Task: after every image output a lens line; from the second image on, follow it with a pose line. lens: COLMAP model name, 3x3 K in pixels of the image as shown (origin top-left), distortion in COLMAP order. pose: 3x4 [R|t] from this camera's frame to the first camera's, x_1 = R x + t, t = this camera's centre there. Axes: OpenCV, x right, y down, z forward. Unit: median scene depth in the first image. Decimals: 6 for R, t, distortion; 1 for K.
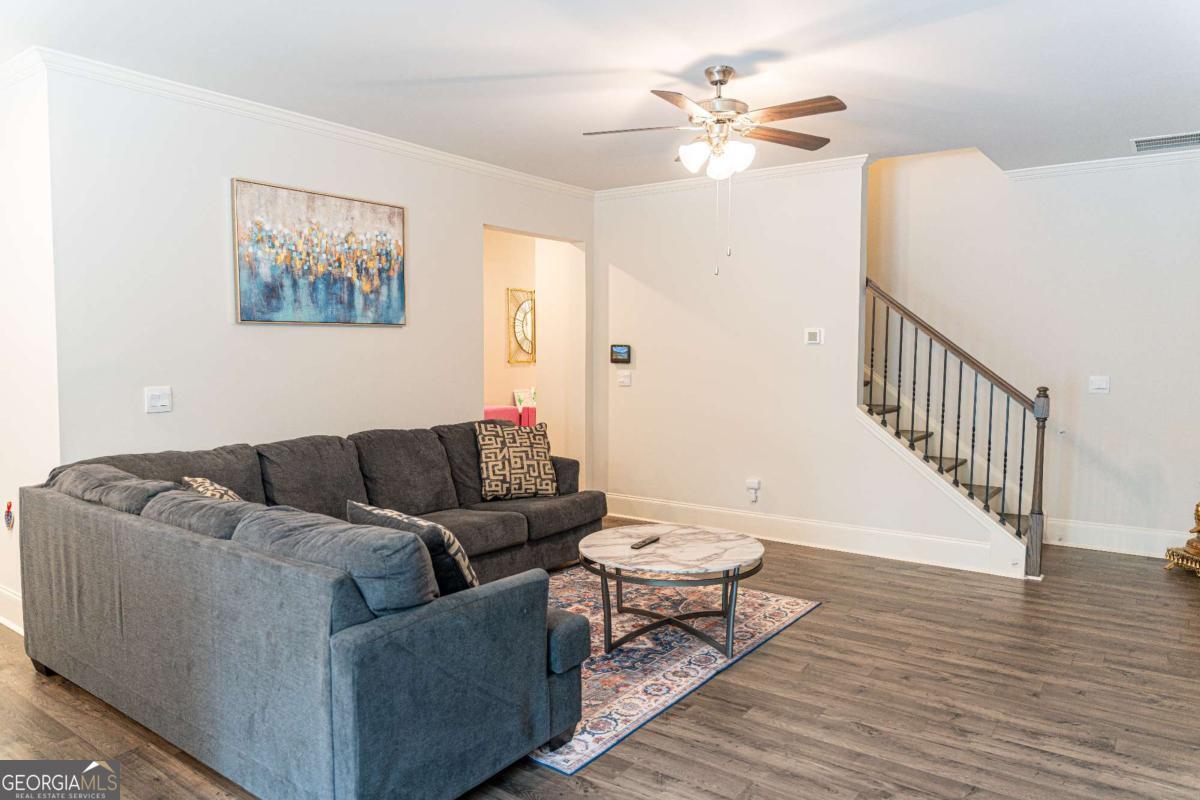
lens RADIAL K [[803.0, 0, 601.2], [0, 803.0, 402.7], [0, 0, 1]] dist [-0.003797, -0.013399]
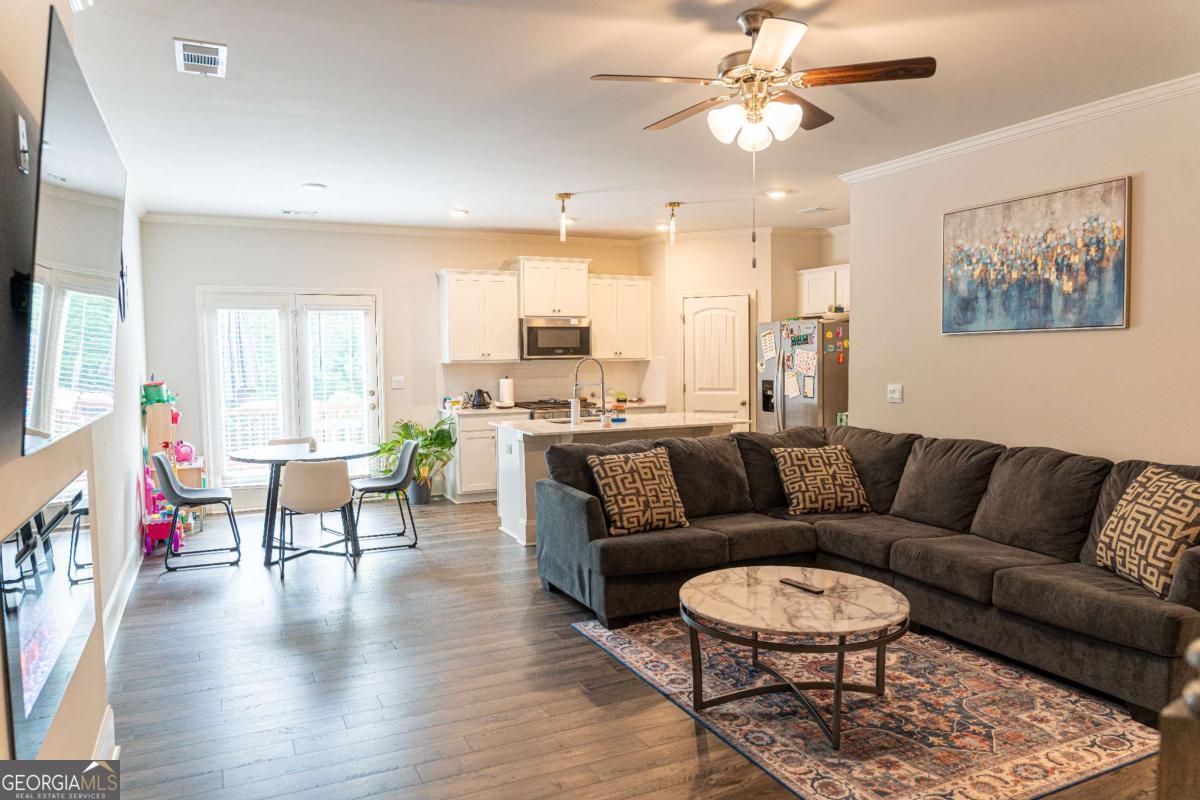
lens RADIAL K [[803.0, 0, 601.0], [0, 803.0, 402.8], [0, 0, 1]] dist [-0.003797, -0.013399]
pose [[-0.470859, 0.054564, -0.880519, 0.769343], [-0.054302, 0.994400, 0.090659, -0.072771], [0.880536, 0.090501, -0.465260, 1.025498]]
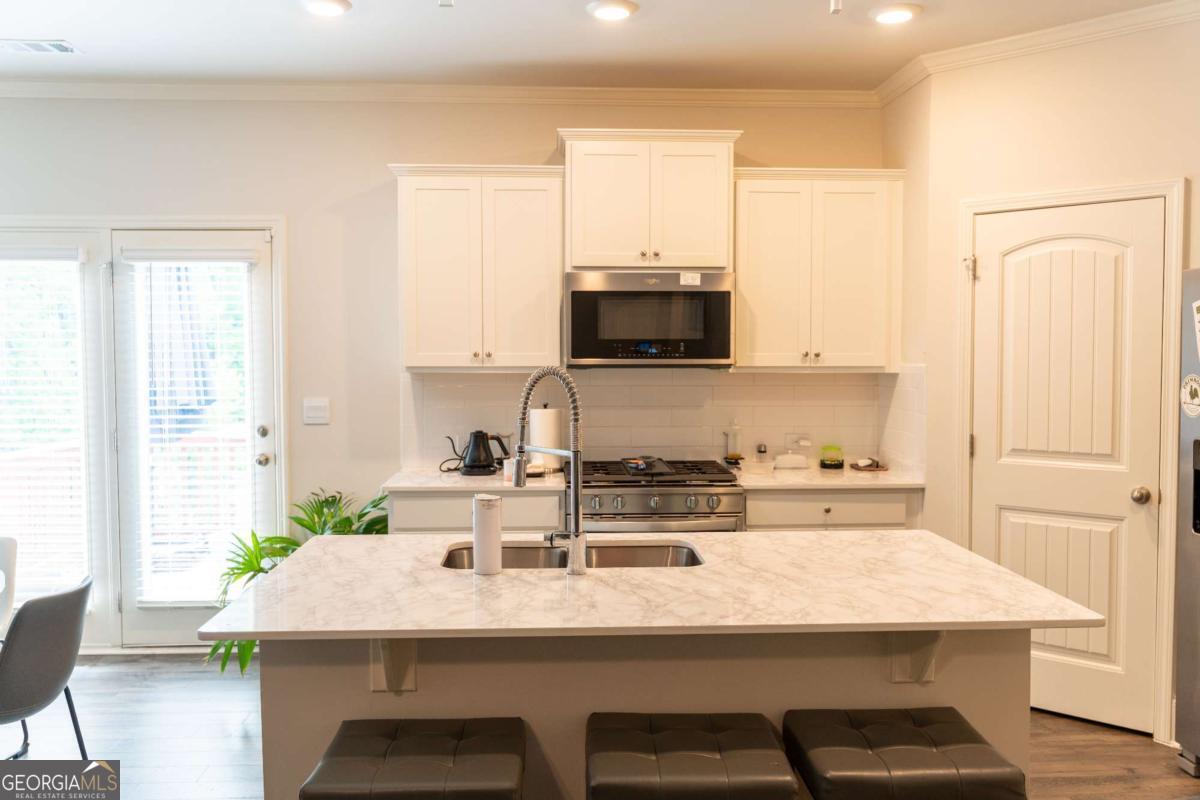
lens RADIAL K [[1001.0, 0, 601.9], [0, 1001.0, 395.6], [0, 0, 1]] dist [0.013567, 0.000459]
pose [[-0.777070, 0.023902, -0.628960, -0.134810], [-0.047481, 0.994205, 0.096445, -0.065017], [0.627620, 0.104808, -0.771433, 0.809503]]
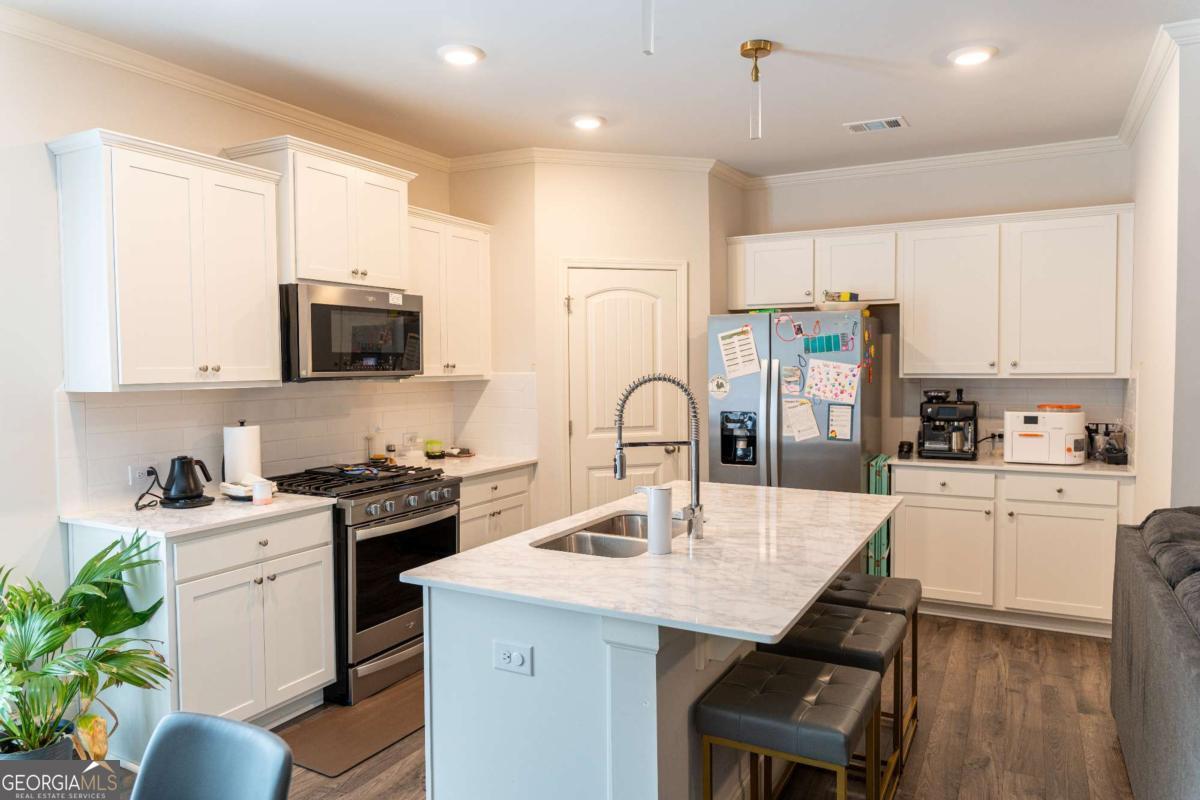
lens RADIAL K [[803.0, 0, 604.4], [0, 803.0, 397.7], [0, 0, 1]] dist [-0.003797, -0.013399]
pose [[0.141490, 0.037039, -0.989247, 0.073340], [-0.061383, 0.997705, 0.028576, -0.020945], [0.988035, 0.056680, 0.143438, 0.219942]]
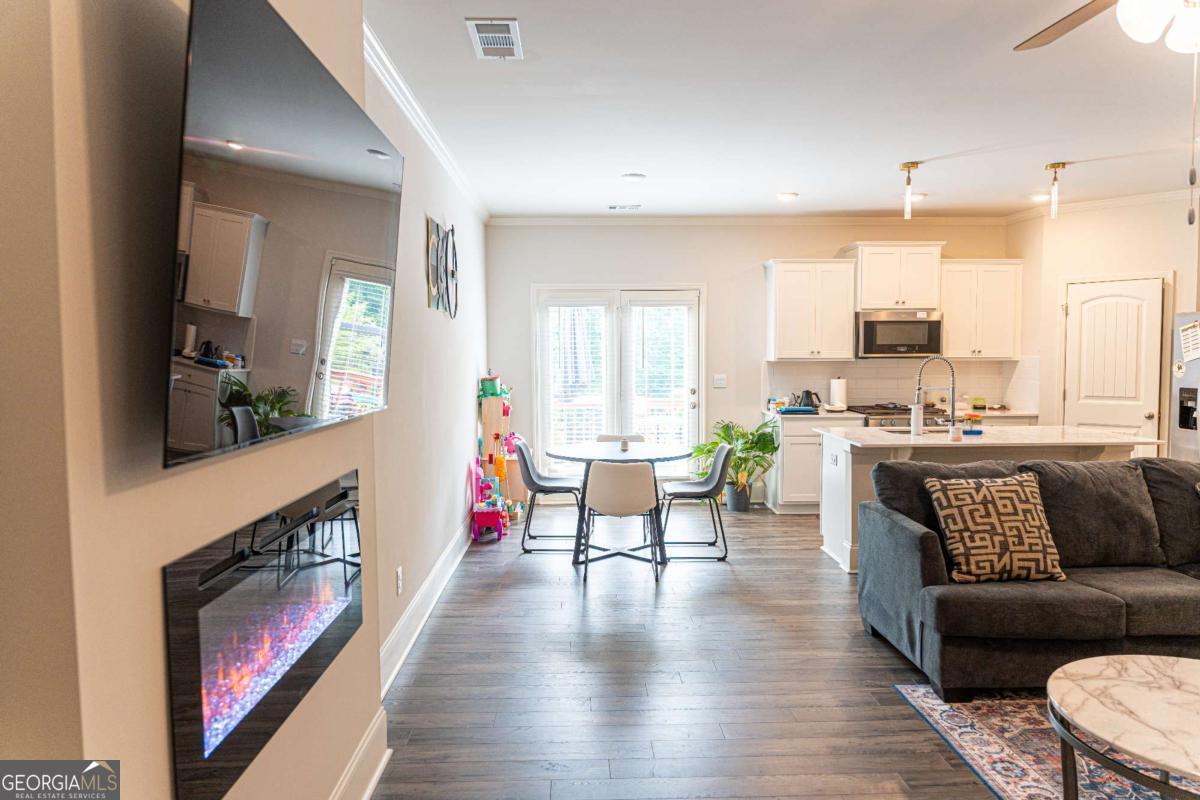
lens RADIAL K [[803.0, 0, 601.6], [0, 803.0, 402.6], [0, 0, 1]] dist [-0.003797, -0.013399]
pose [[-0.790086, 0.036730, -0.611895, 0.647982], [-0.042356, 0.992546, 0.114271, -0.069353], [0.611531, 0.116201, -0.782641, 0.974684]]
